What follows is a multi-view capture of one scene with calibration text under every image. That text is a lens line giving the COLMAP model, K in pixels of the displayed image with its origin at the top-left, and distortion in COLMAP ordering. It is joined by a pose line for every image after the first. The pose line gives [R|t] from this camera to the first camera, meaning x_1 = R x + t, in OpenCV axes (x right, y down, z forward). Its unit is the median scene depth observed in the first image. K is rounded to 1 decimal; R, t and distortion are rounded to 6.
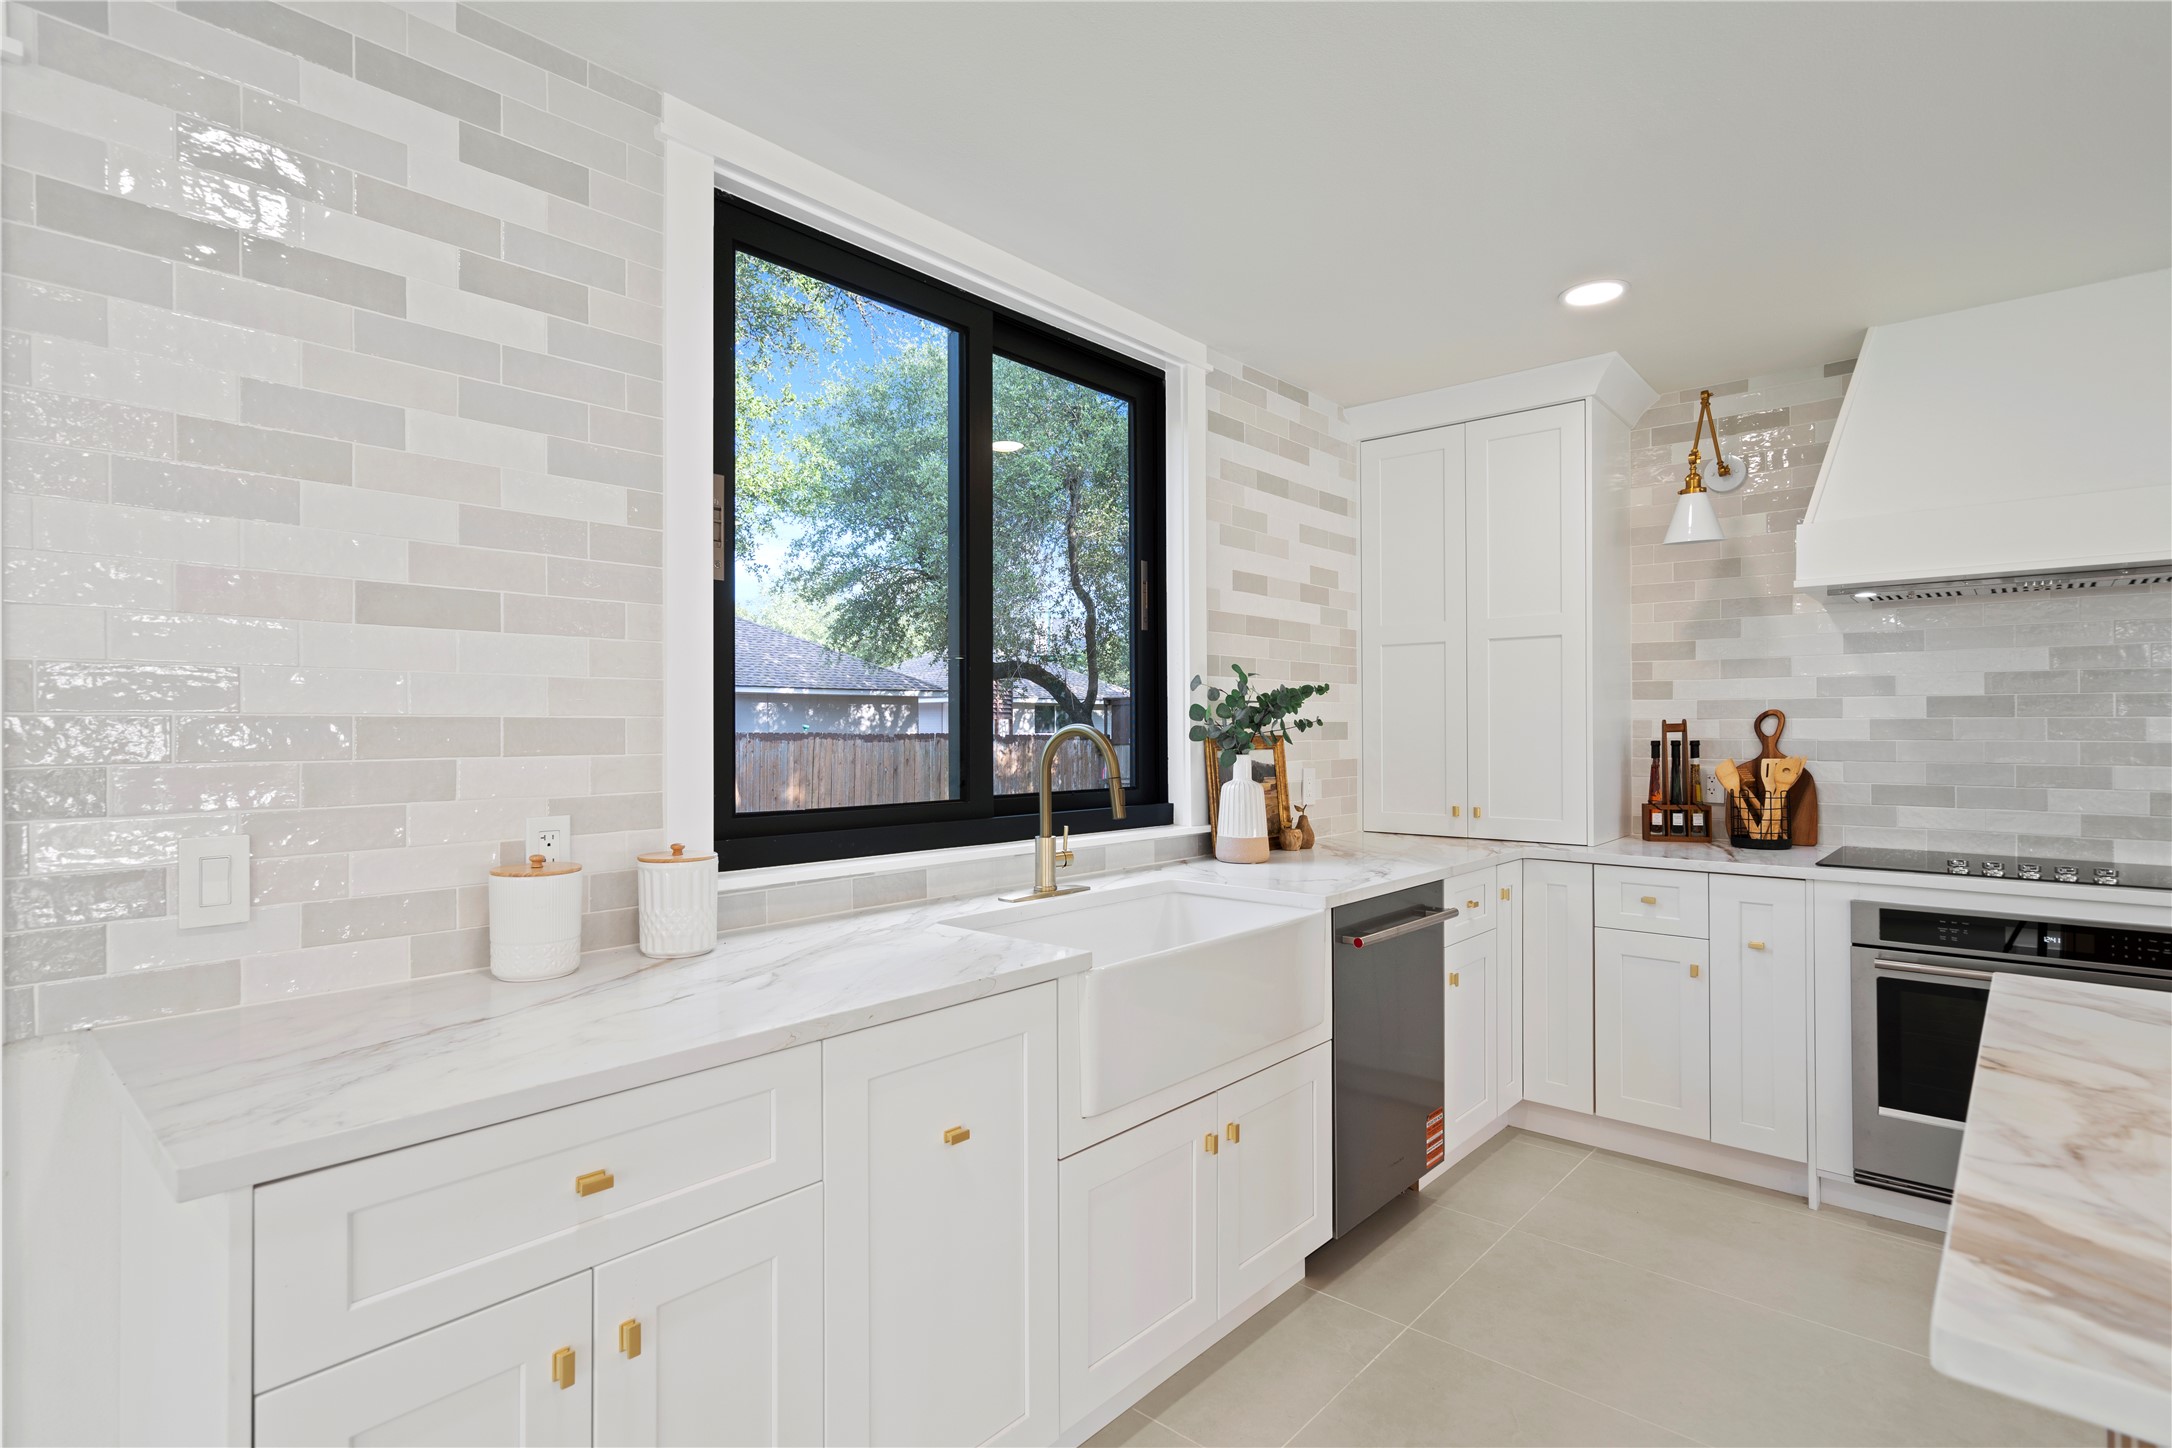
lens RADIAL K [[1065.5, 0, 1086.0], [0, 1065.5, 724.0], [0, 0, 1]] dist [0.001842, 0.001115]
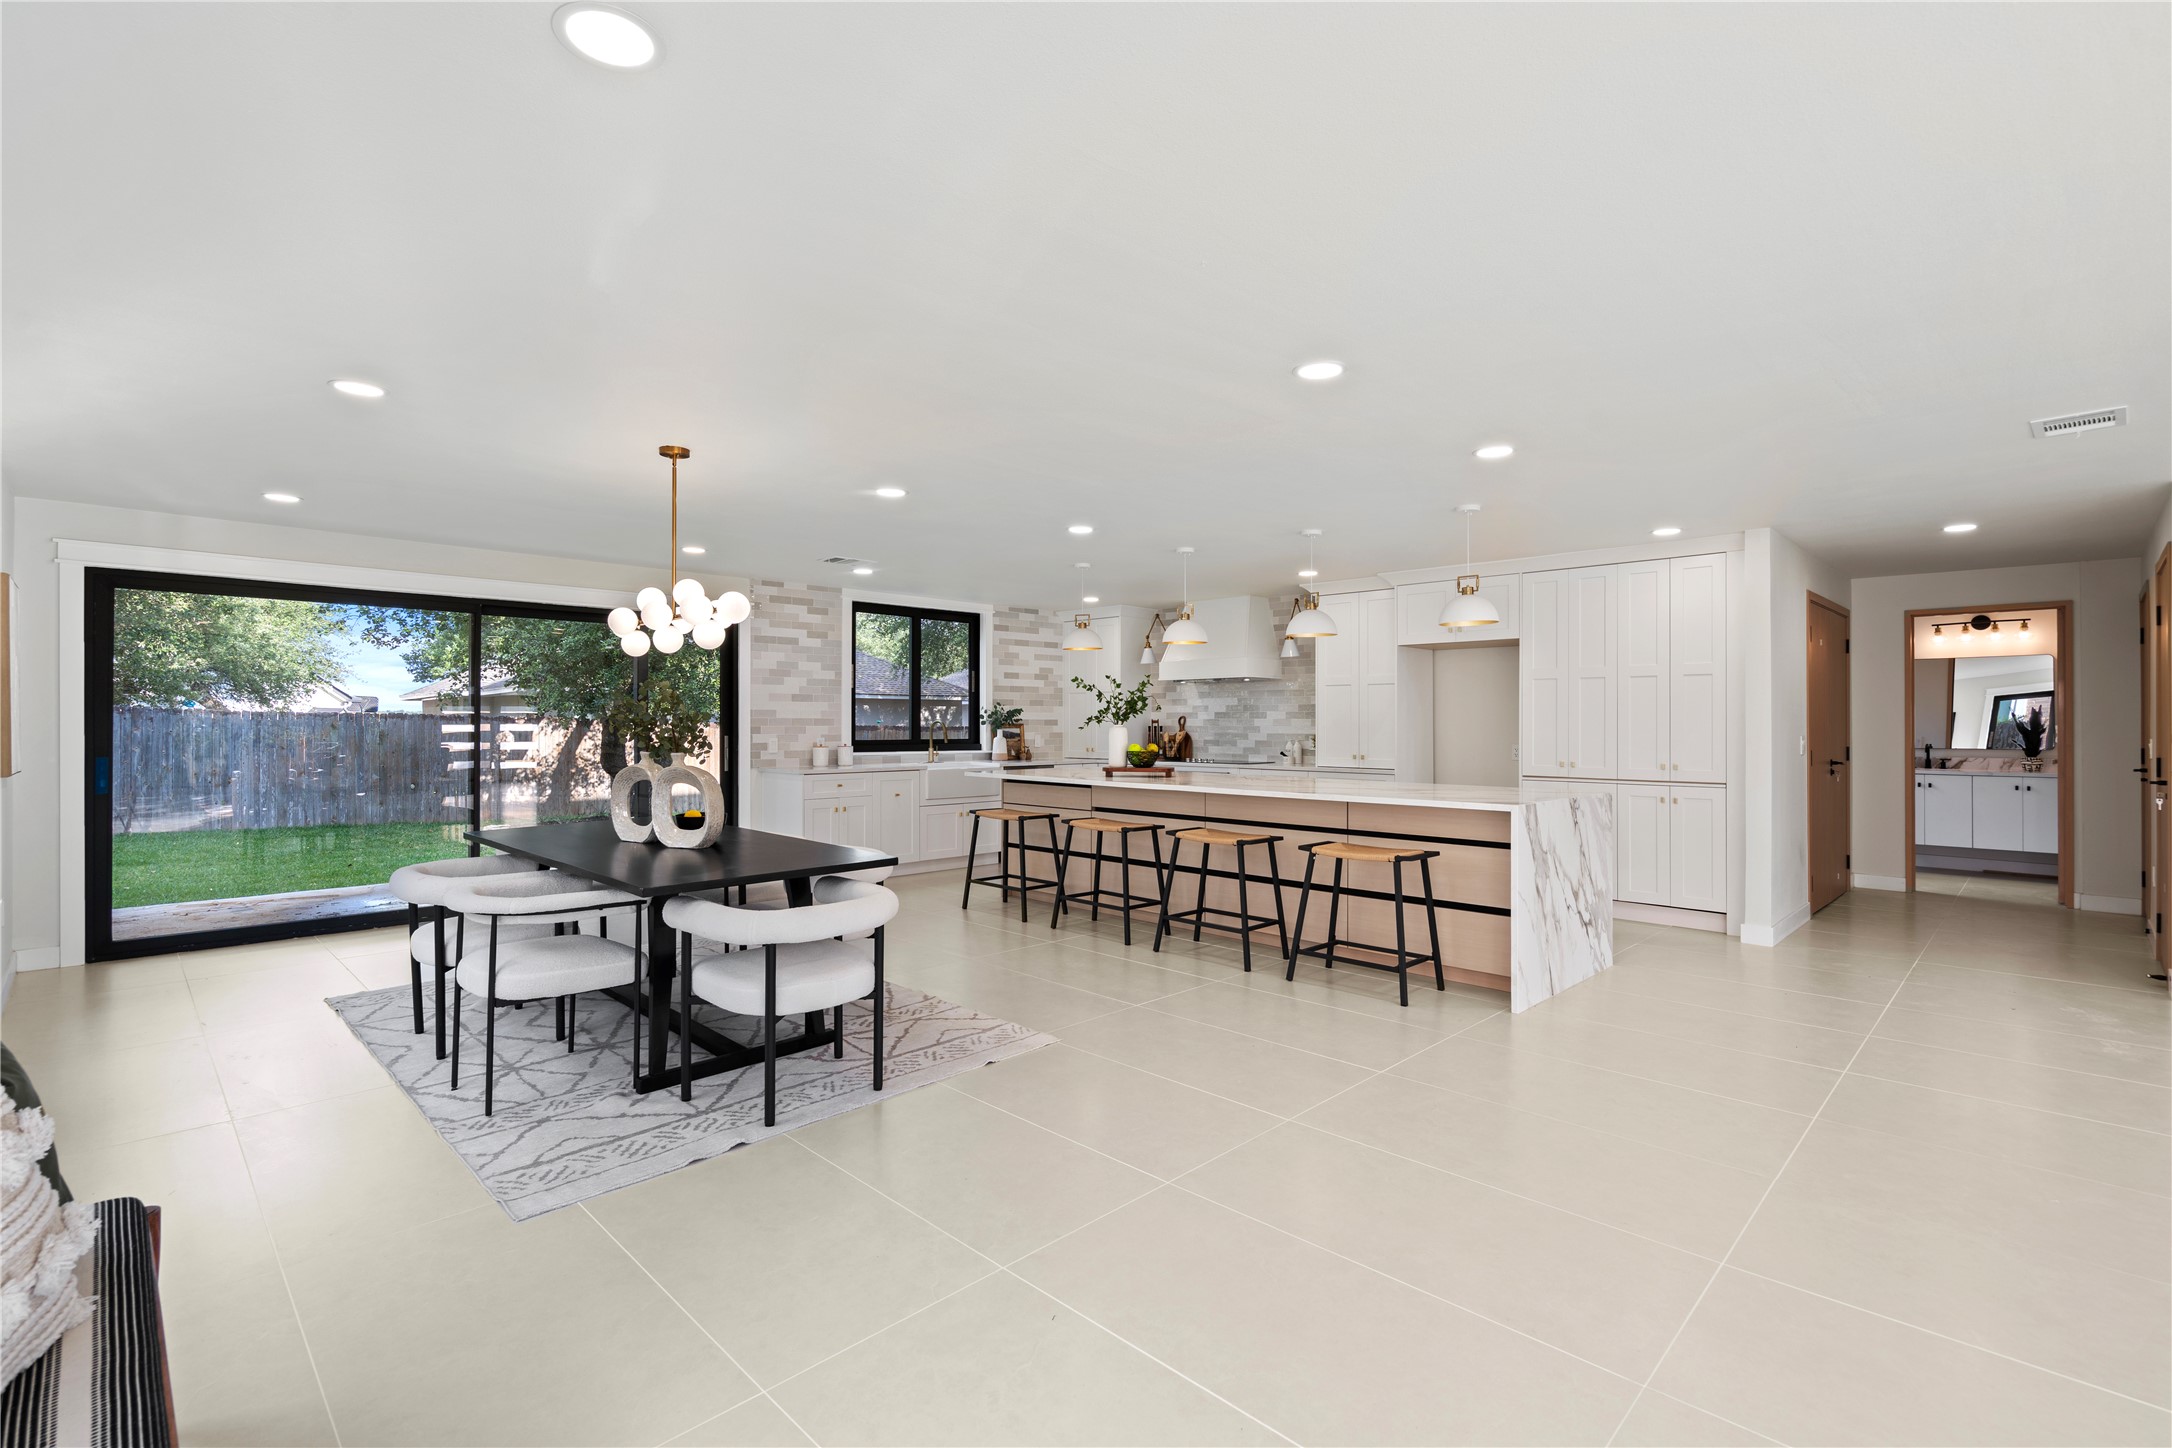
lens RADIAL K [[987.2, 0, 1085.7], [0, 987.2, 720.5], [0, 0, 1]] dist [-0.001611, 0.000911]
pose [[0.998436, 0.002510, -0.055859, 0.552817], [-0.002539, 0.999997, -0.000446, 0.001937], [0.055858, 0.000587, 0.998439, -1.969079]]
